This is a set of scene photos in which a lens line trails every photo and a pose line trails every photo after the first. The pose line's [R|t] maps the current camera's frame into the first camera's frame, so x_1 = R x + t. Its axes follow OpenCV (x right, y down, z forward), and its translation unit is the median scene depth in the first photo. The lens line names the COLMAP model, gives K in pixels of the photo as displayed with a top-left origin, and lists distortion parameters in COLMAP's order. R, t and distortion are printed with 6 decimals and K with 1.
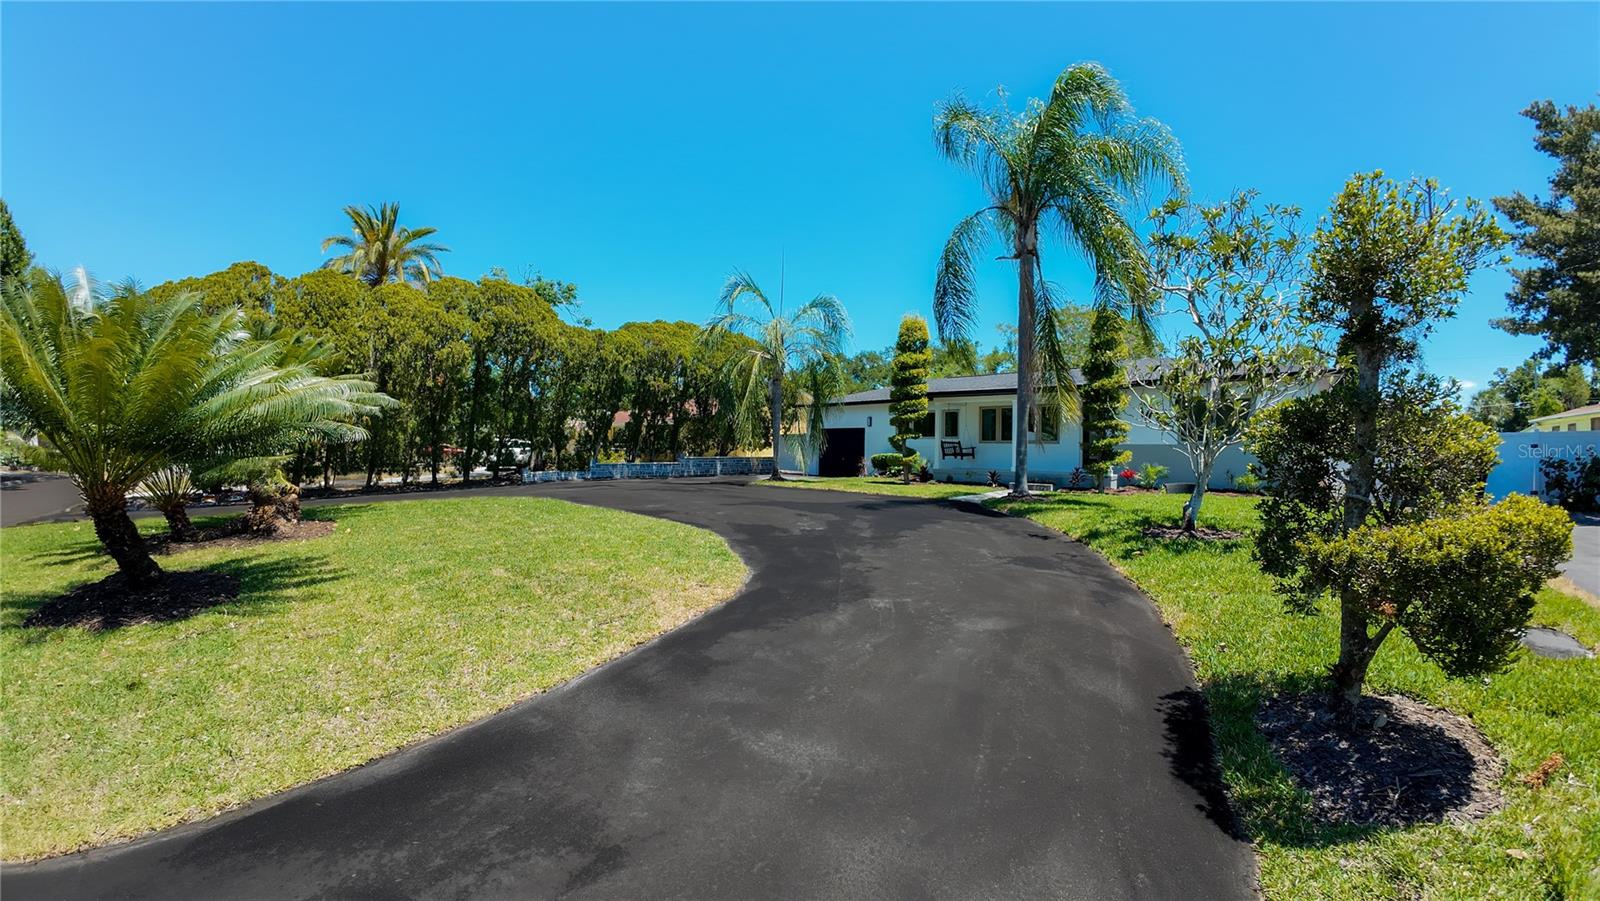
lens RADIAL K [[550.7, 0, 782.8], [0, 550.7, 450.4], [0, 0, 1]] dist [-0.115879, 0.011993]
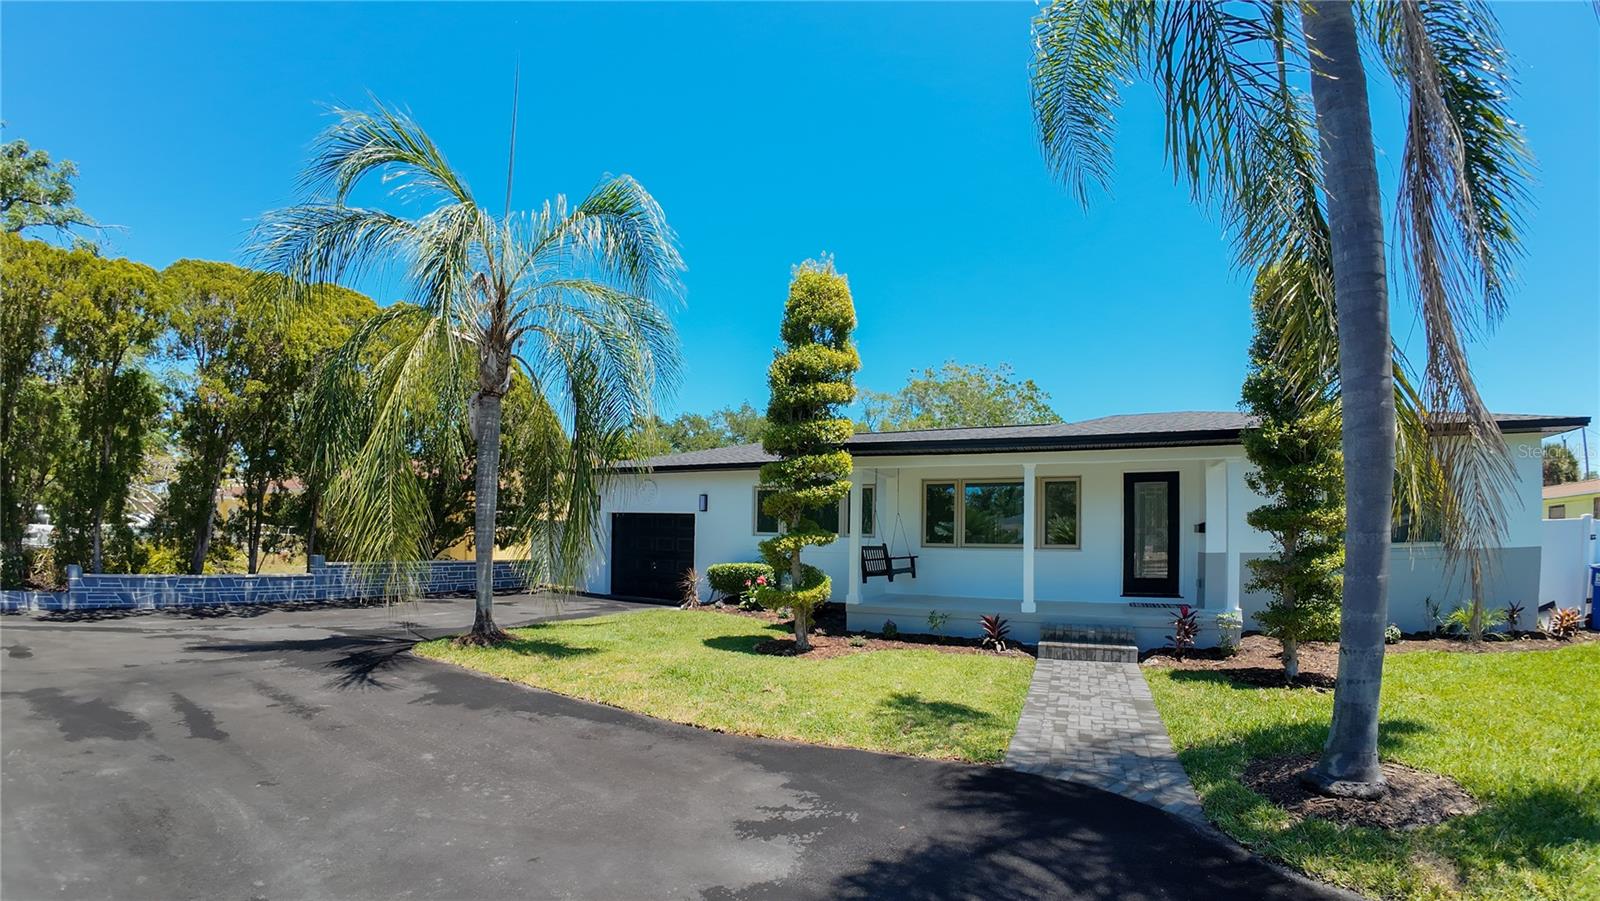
lens RADIAL K [[621.2, 0, 804.6], [0, 621.2, 496.3], [0, 0, 1]] dist [-0.095141, 0.000457]
pose [[0.940382, 0.037887, 0.338003, 0.054538], [-0.013647, 0.997179, -0.073807, -0.018375], [-0.339846, 0.064794, 0.938247, 0.487030]]
